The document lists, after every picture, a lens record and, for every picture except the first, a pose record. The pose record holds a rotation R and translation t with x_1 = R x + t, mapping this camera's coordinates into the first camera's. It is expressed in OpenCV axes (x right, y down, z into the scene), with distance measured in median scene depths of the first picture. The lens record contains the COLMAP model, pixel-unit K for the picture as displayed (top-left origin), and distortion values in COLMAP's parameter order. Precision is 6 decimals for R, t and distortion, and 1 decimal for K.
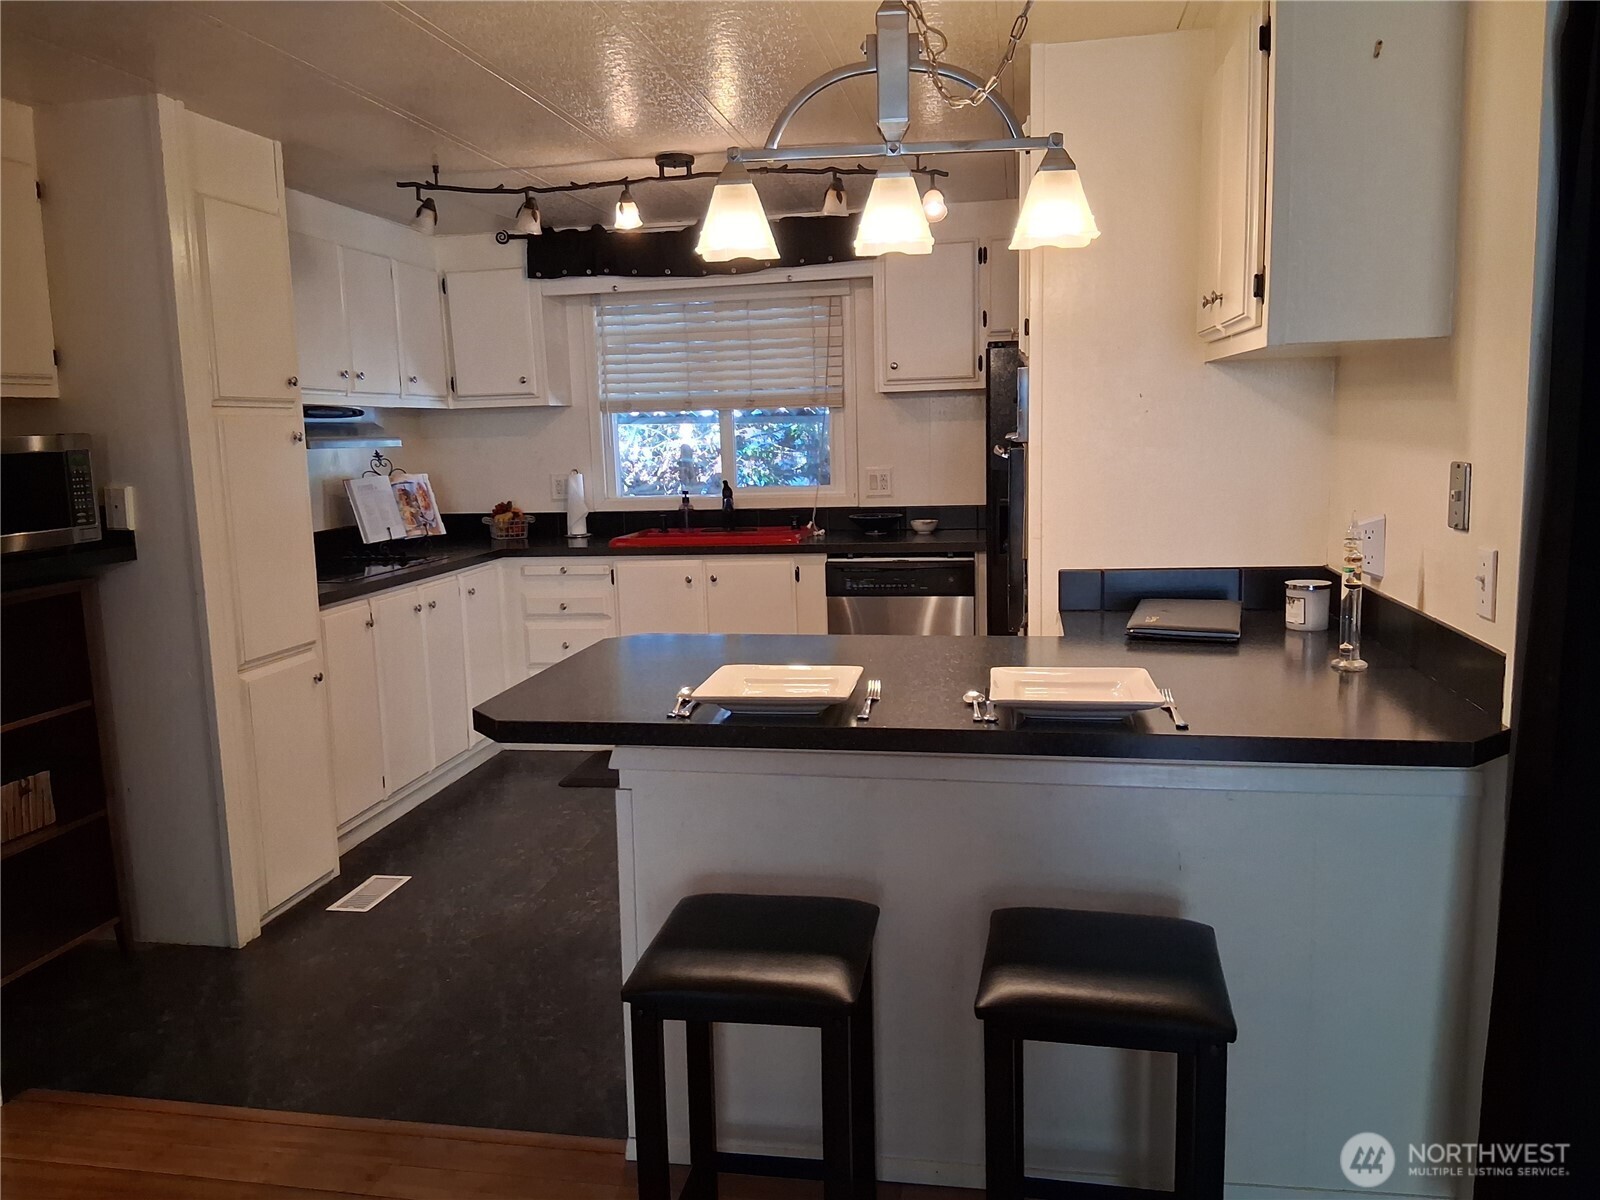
lens RADIAL K [[1208.5, 0, 804.3], [0, 1208.5, 589.2], [0, 0, 1]] dist [0.094322, -0.150234]
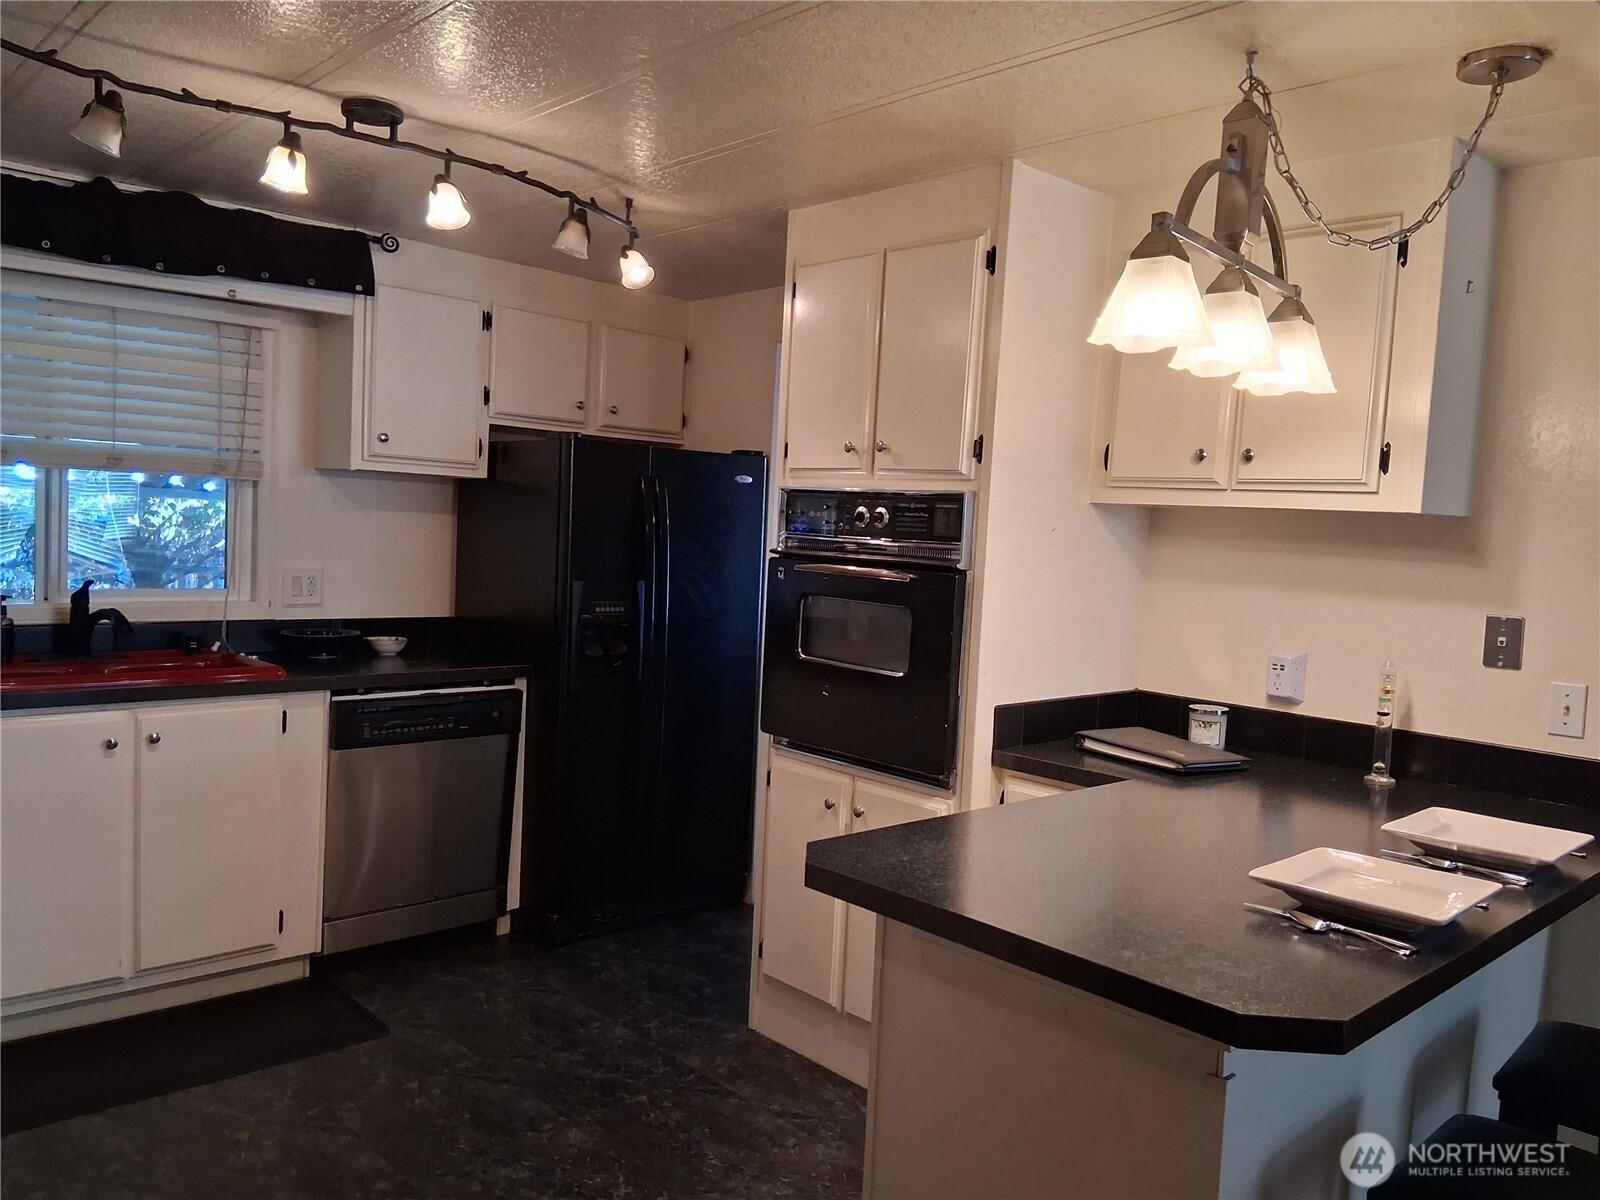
lens RADIAL K [[1208.5, 0, 804.6], [0, 1208.5, 598.6], [0, 0, 1]] dist [0.094322, -0.150234]
pose [[0.585115, 0.006345, 0.810925, -0.468760], [0.042225, 0.998375, -0.038279, -0.050931], [-0.809850, 0.056638, 0.583896, 0.409034]]
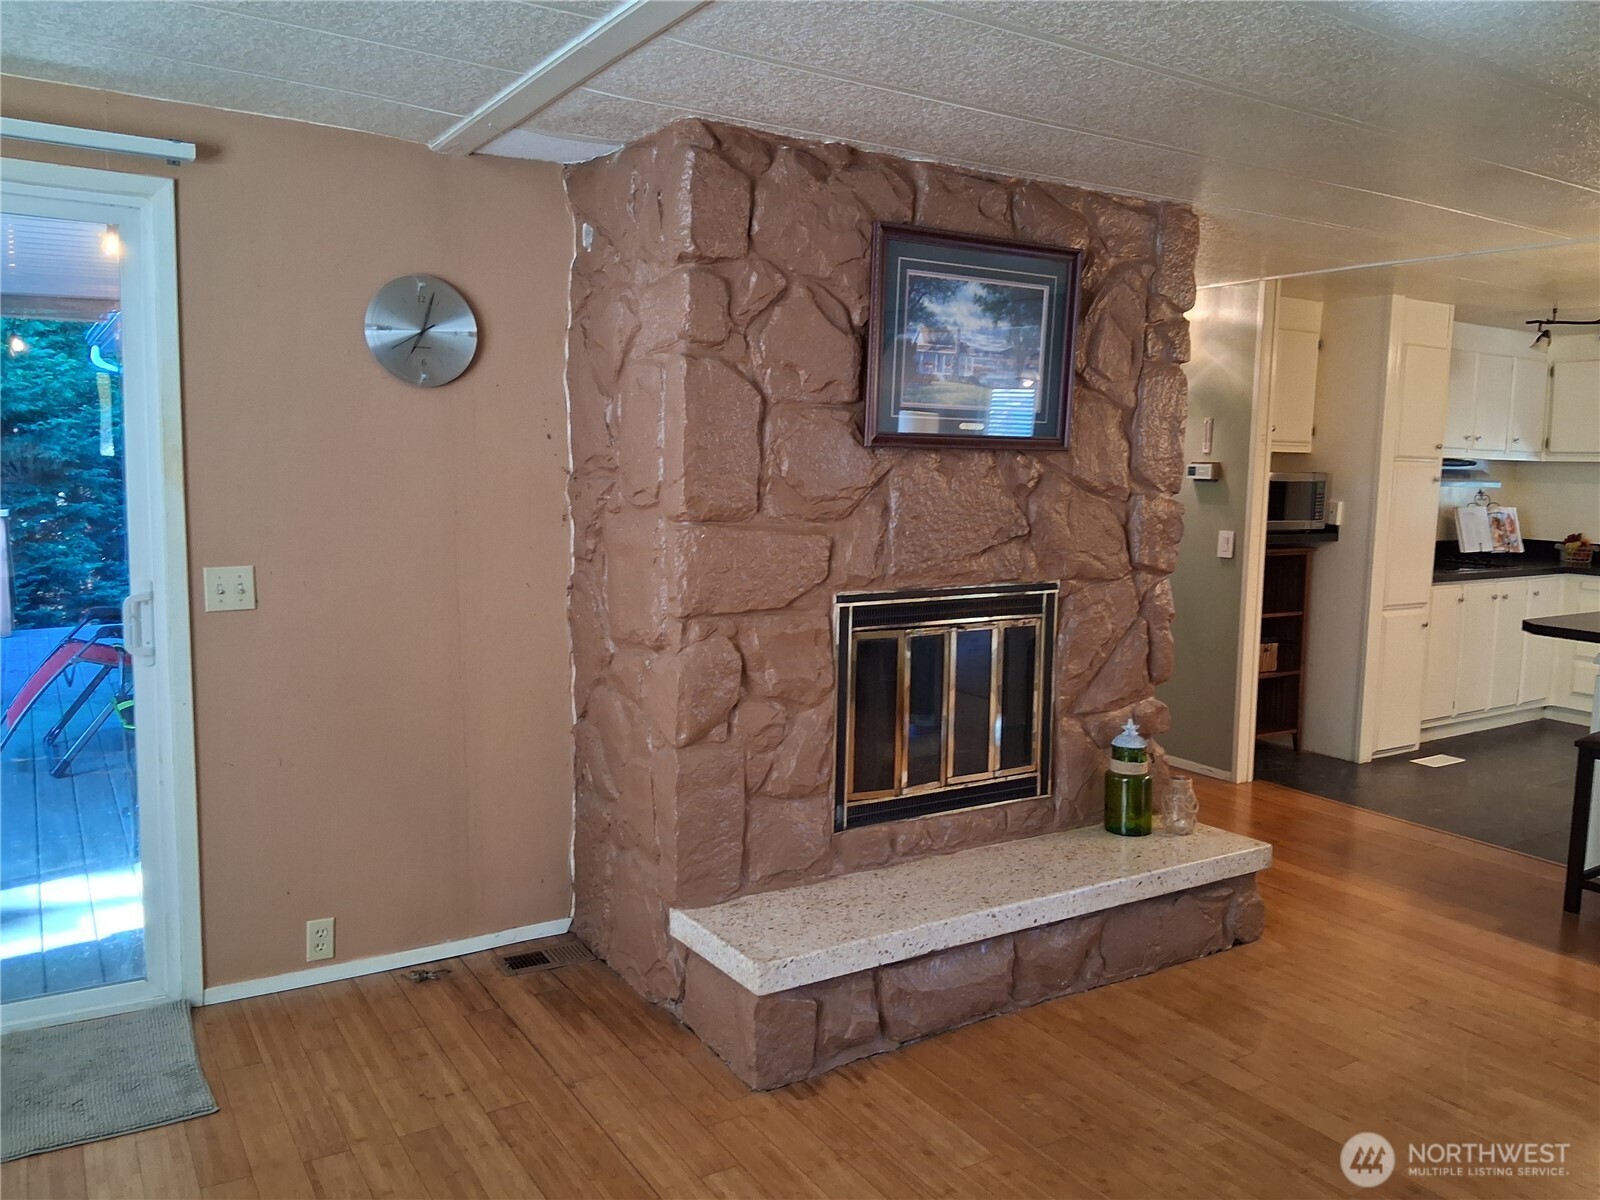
lens RADIAL K [[1208.5, 0, 797.1], [0, 1208.5, 589.6], [0, 0, 1]] dist [0.094322, -0.150234]
pose [[0.675808, 0.122459, -0.726834, 0.203628], [-0.138430, 0.989642, 0.038026, 0.072168], [0.723962, 0.074918, 0.685760, -0.677040]]
